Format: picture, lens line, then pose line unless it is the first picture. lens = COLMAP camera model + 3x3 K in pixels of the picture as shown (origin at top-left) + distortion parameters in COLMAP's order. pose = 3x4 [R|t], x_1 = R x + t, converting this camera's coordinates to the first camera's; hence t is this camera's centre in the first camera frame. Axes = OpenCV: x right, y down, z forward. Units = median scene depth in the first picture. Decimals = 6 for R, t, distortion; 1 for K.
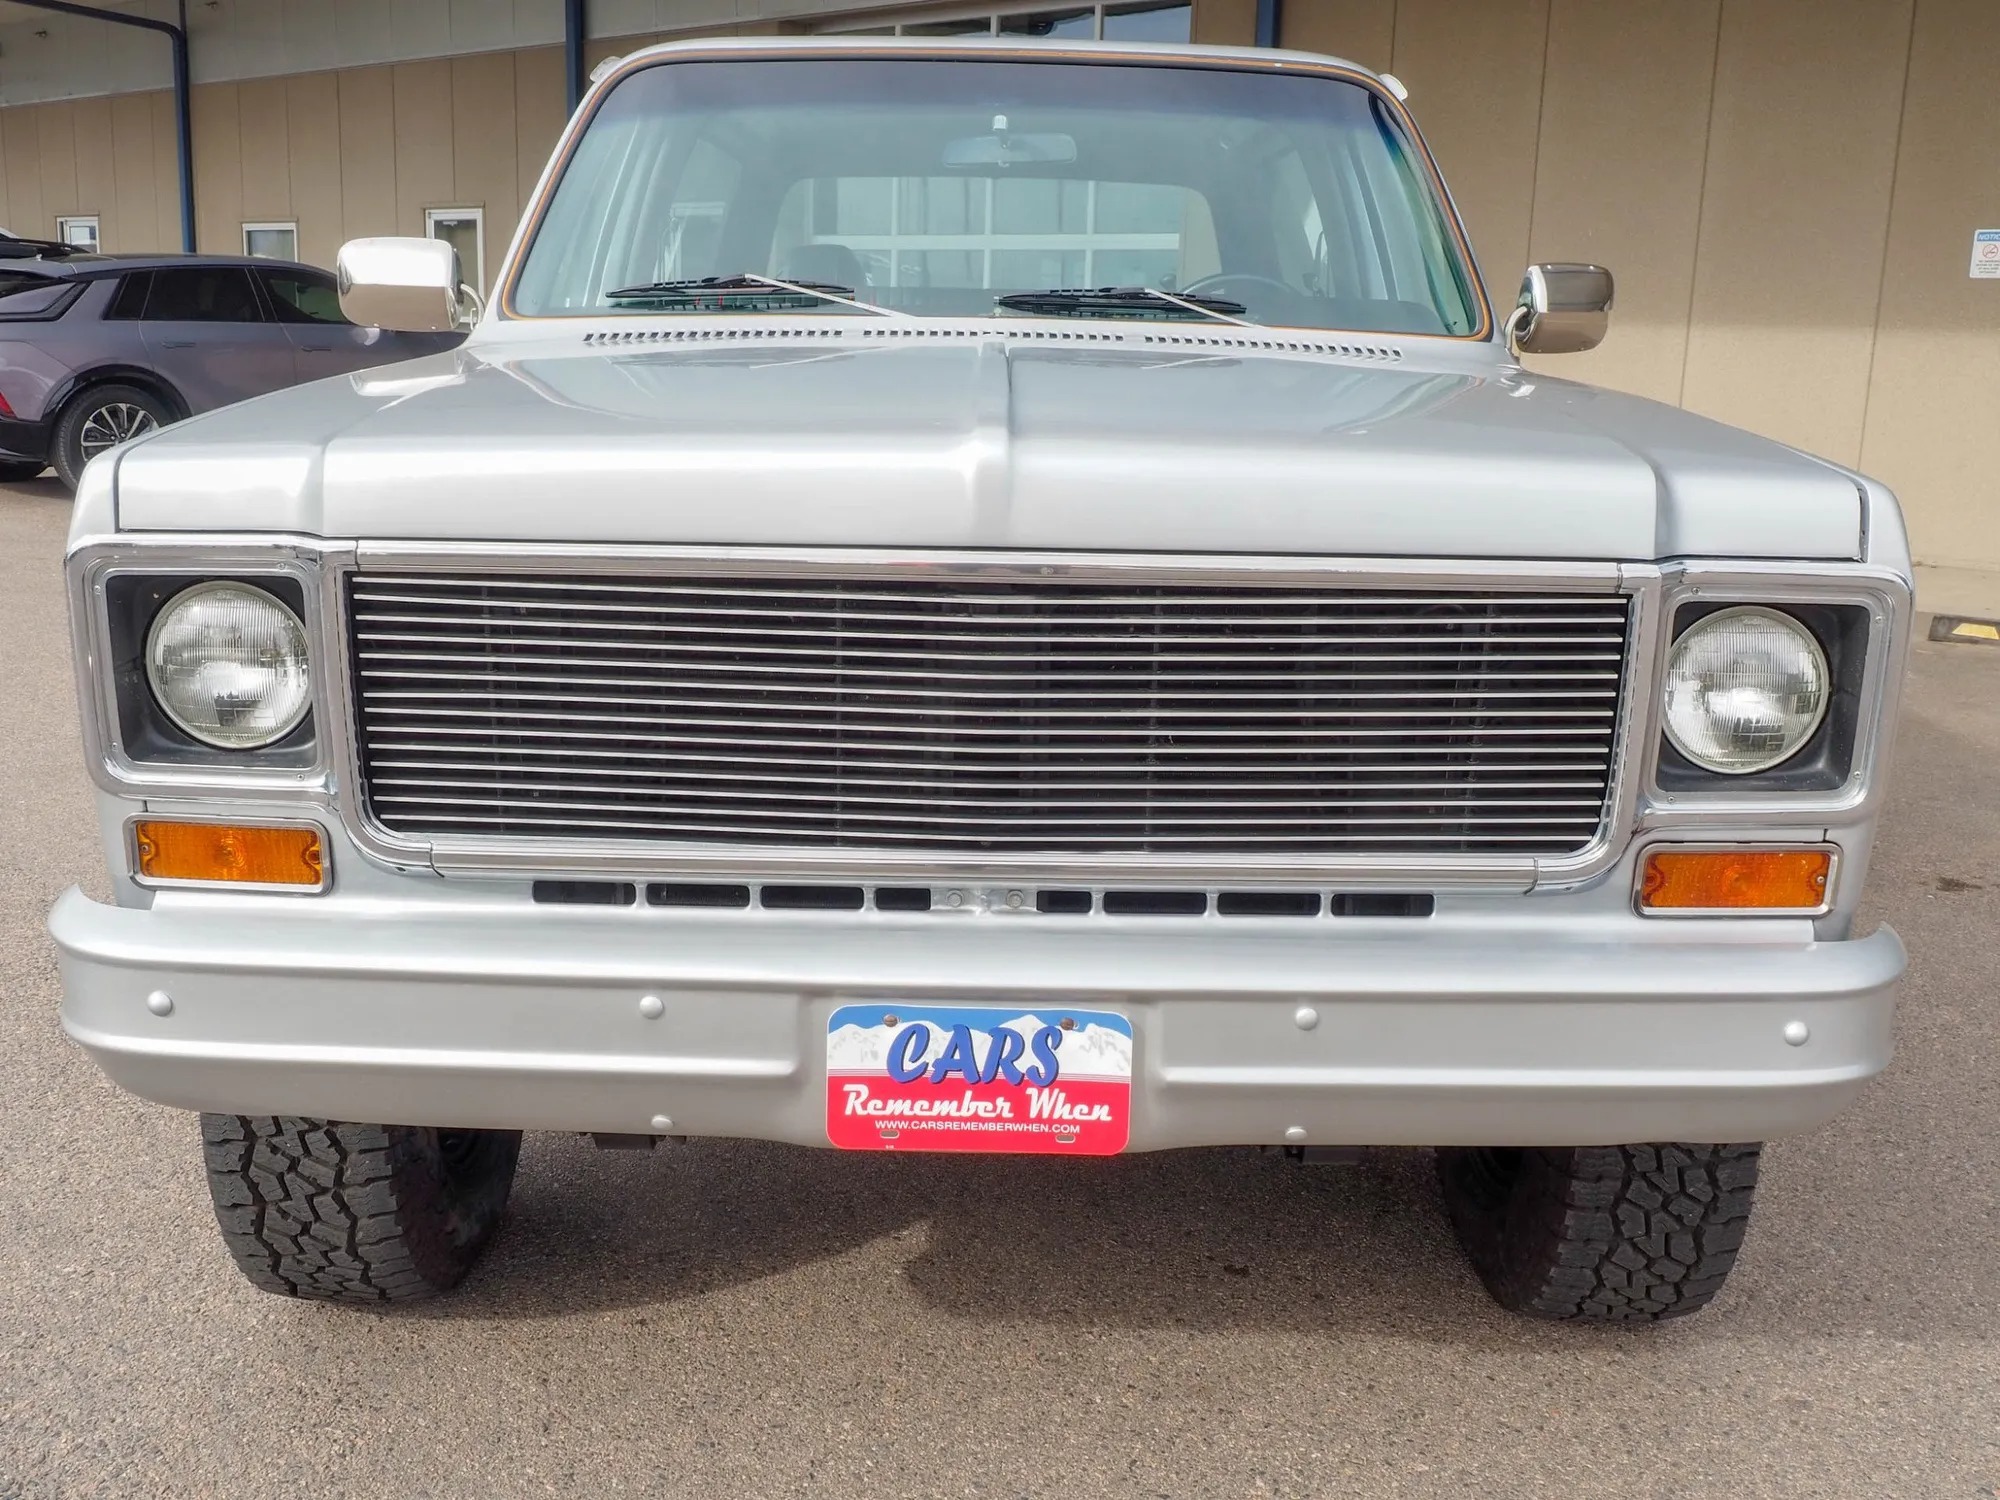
lens RADIAL K [[1987.0, 0, 983.7], [0, 1987.0, 748.8], [0, 0, 1]] dist [0.019654, 0.022522]
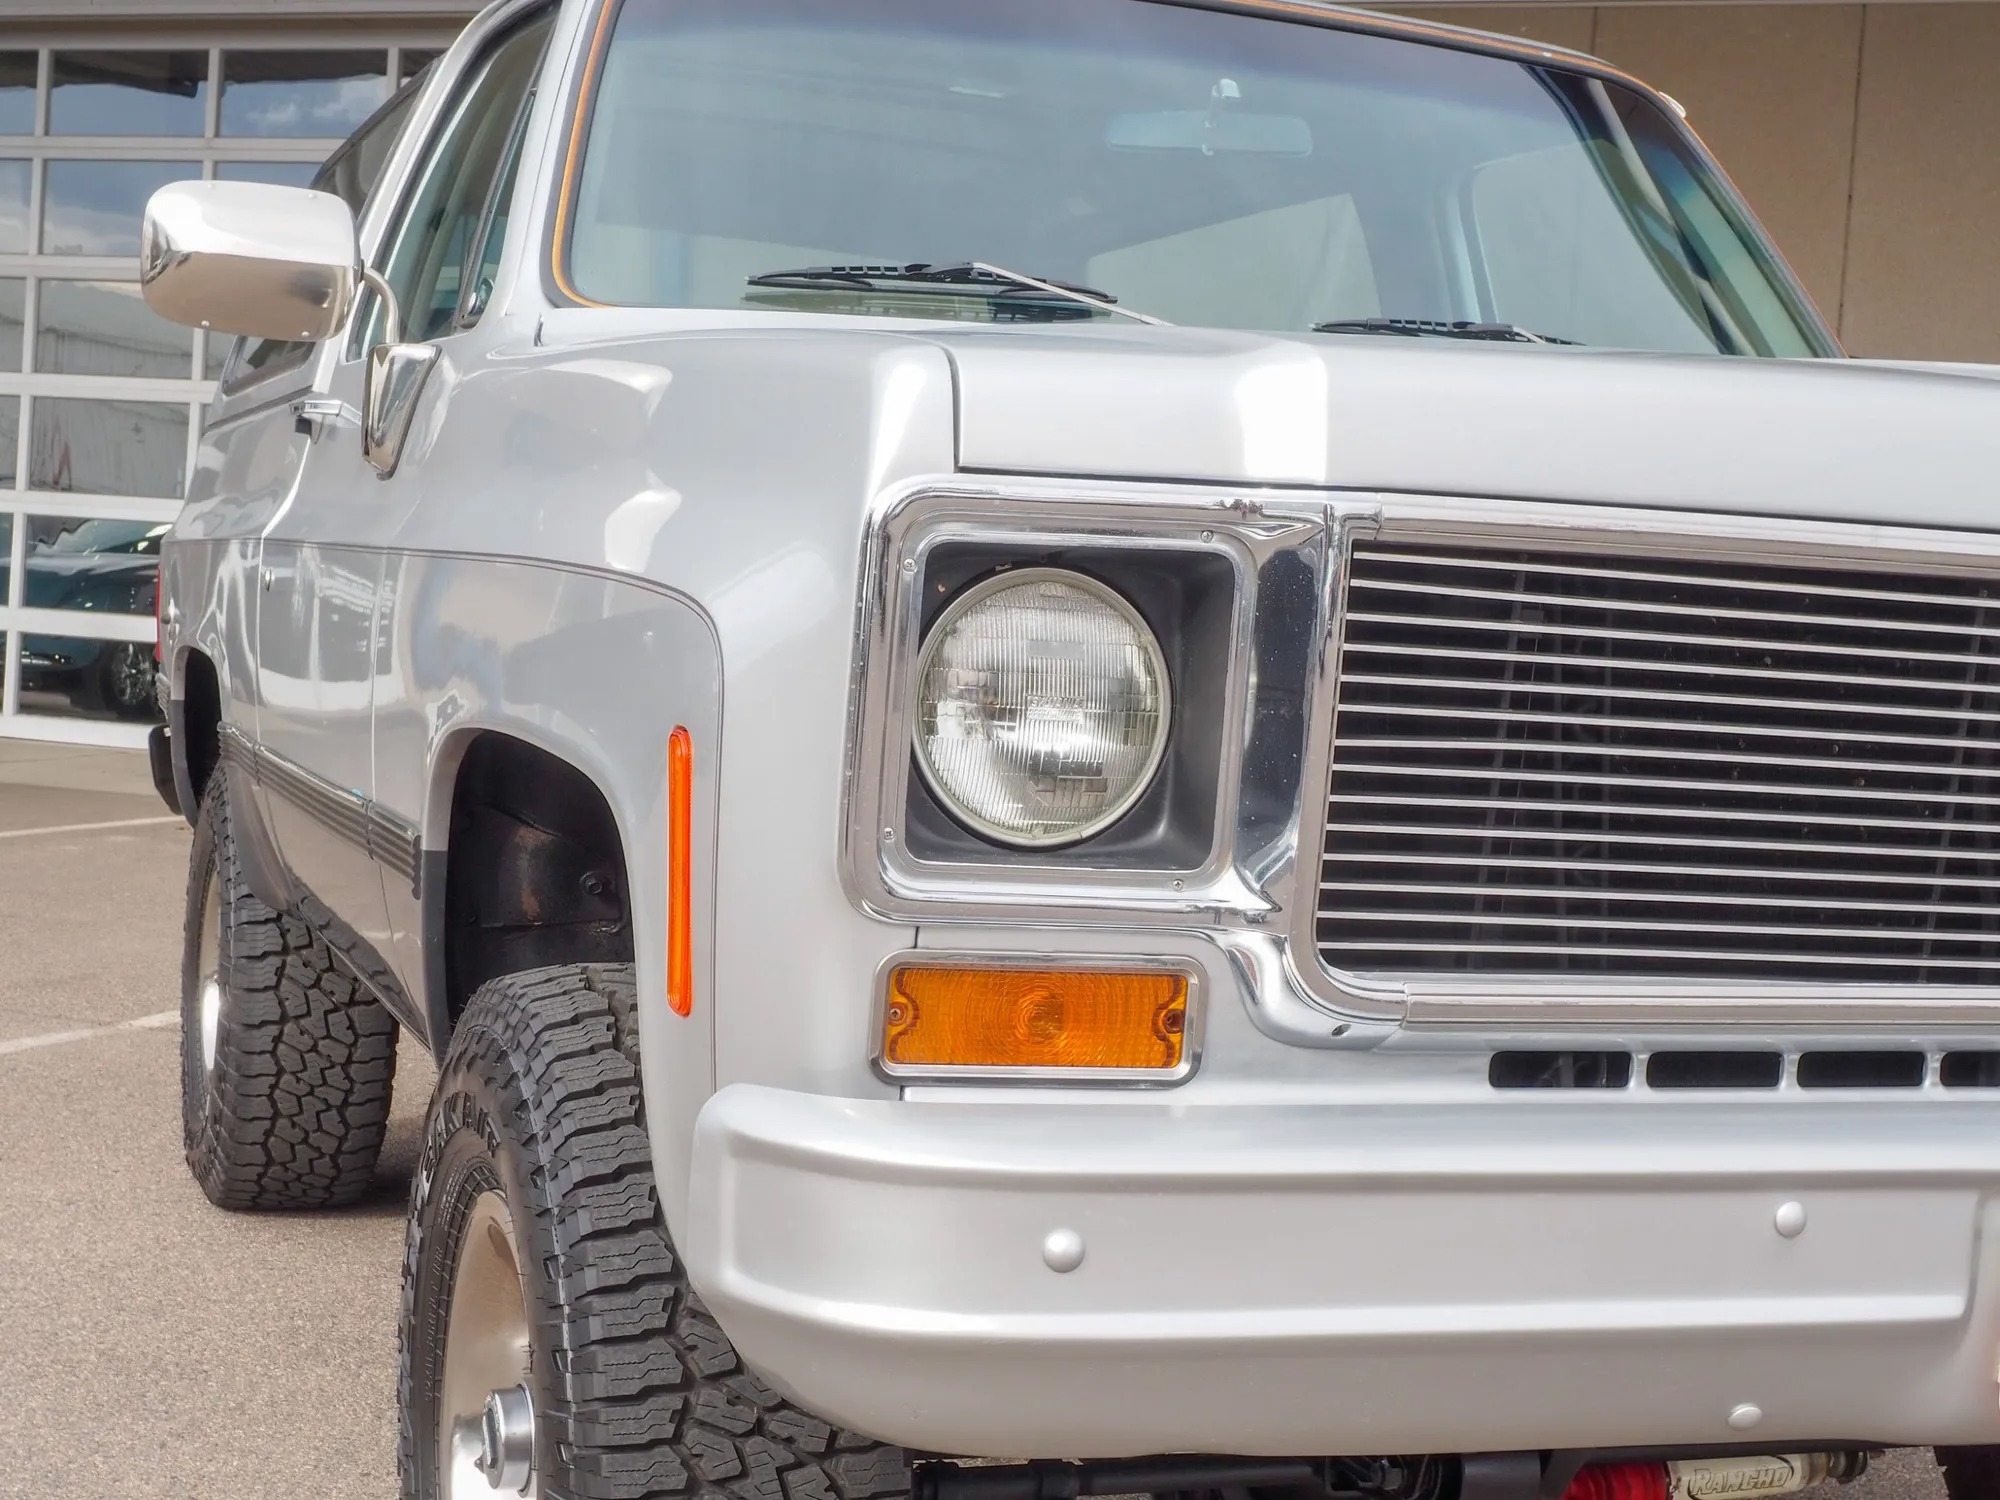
lens RADIAL K [[3106.0, 0, 998.6], [0, 3106.0, 831.5], [0, 0, 1]] dist [0.006697, -0.027653]
pose [[0.927741, 0.009179, 0.373112, -0.763972], [0.042621, 0.990552, -0.130346, 0.122363], [-0.370783, 0.136830, 0.918584, 0.139860]]
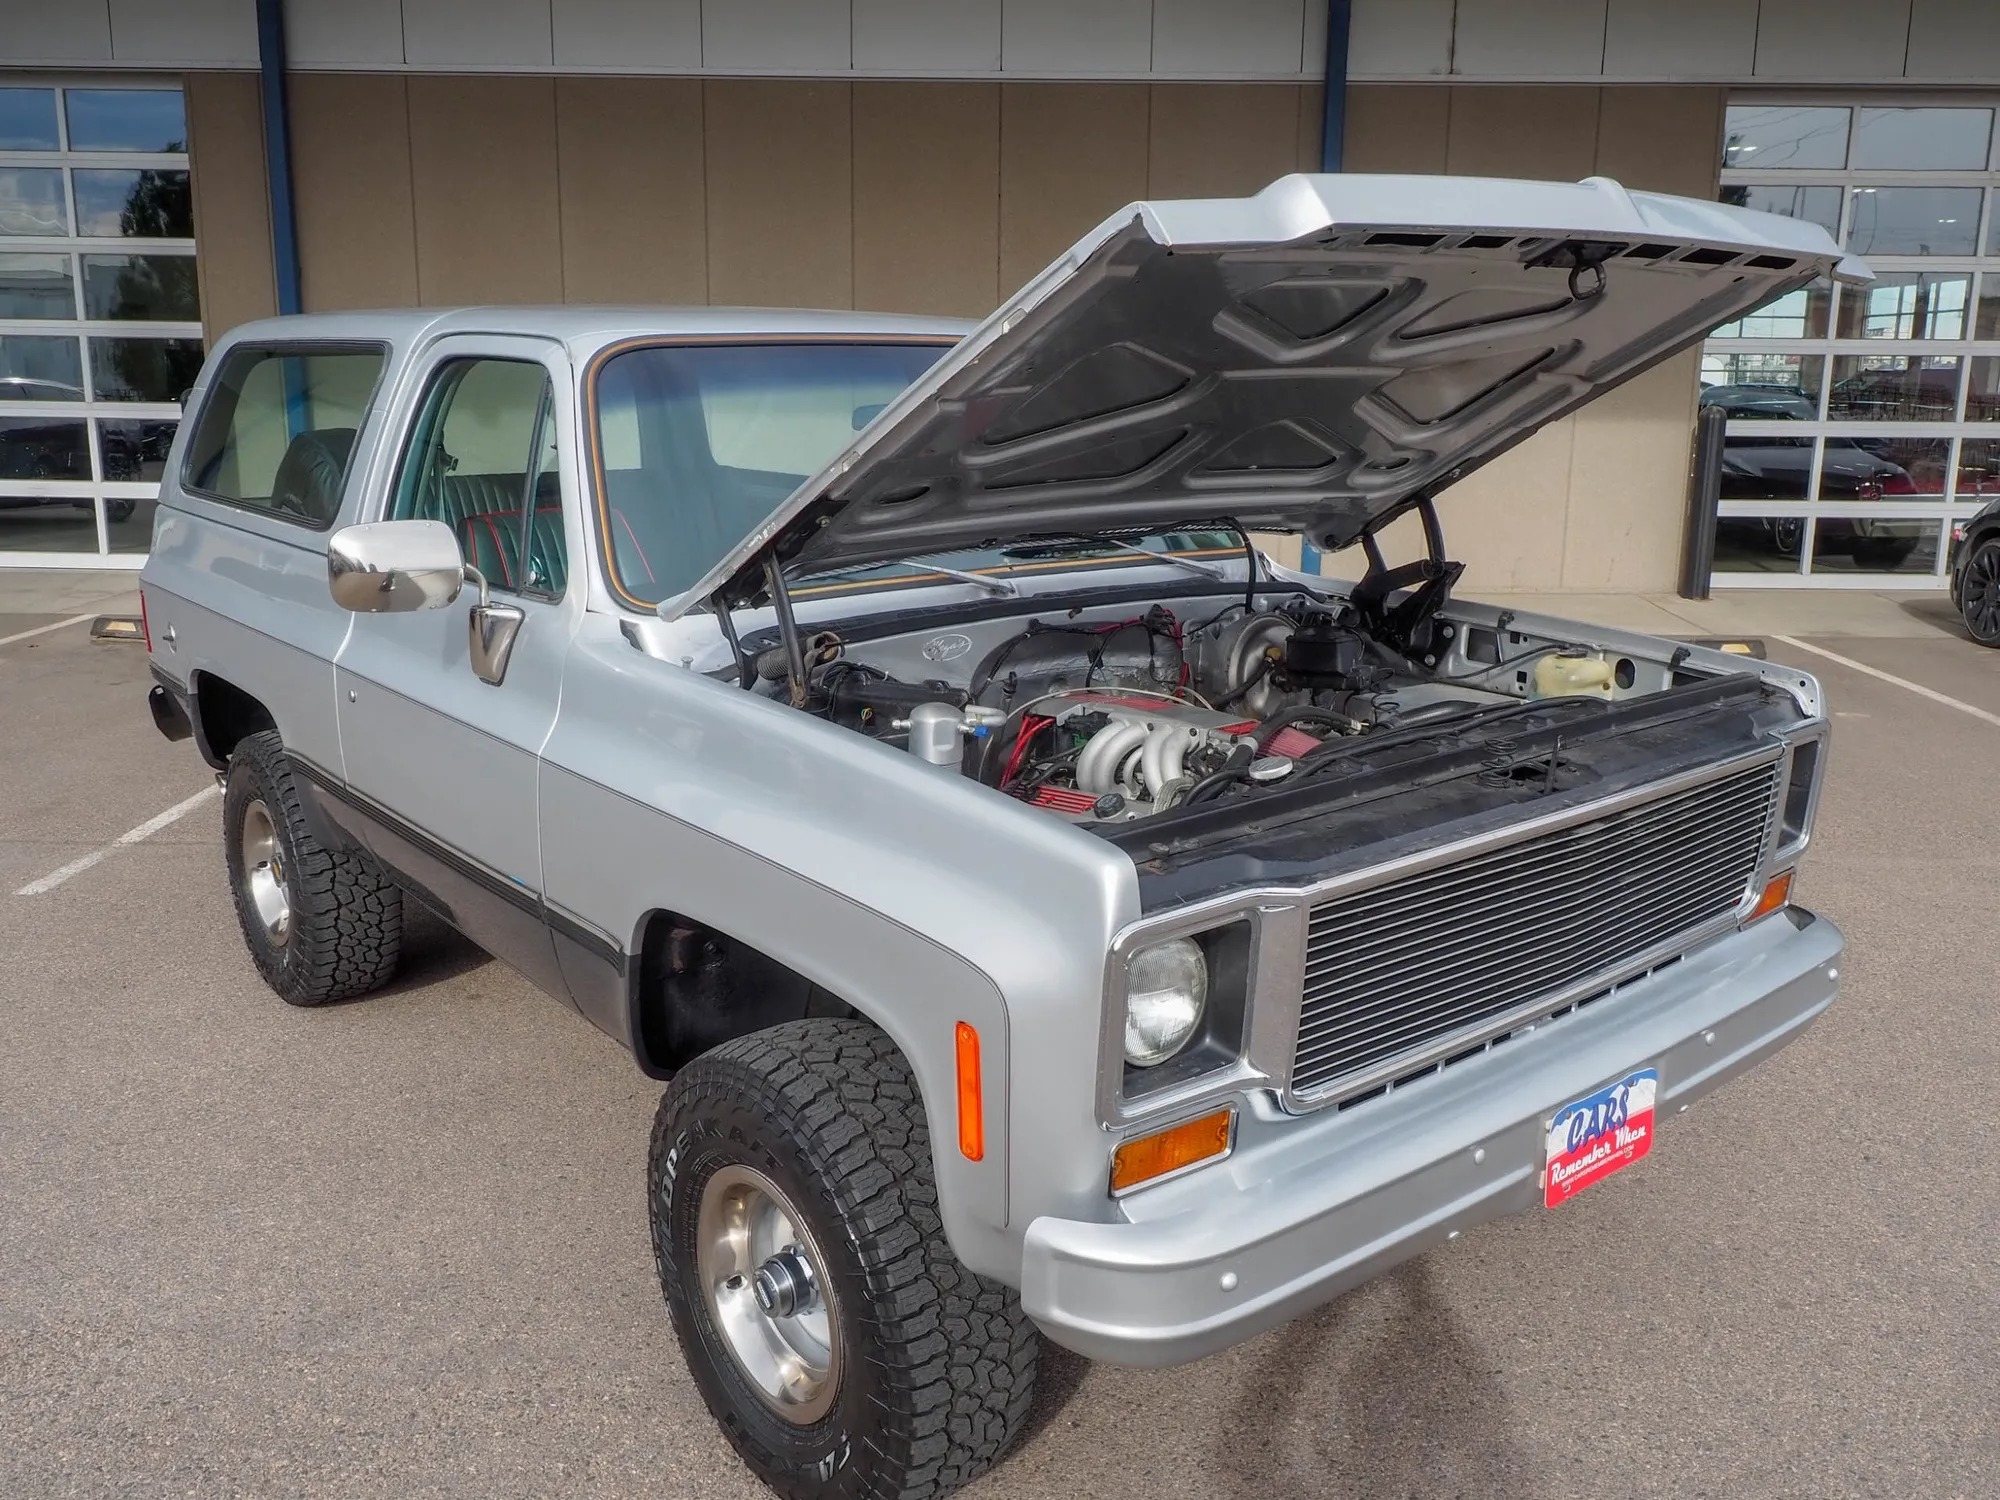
lens RADIAL K [[1744.2, 0, 1000.0], [0, 1744.2, 750.0], [0, 0, 1]] dist [0.014333, -0.017271]
pose [[0.749469, -0.170238, 0.639778, -1.133753], [0.152550, 0.984776, 0.083332, -0.301739], [-0.644224, 0.035144, 0.764029, 0.253374]]
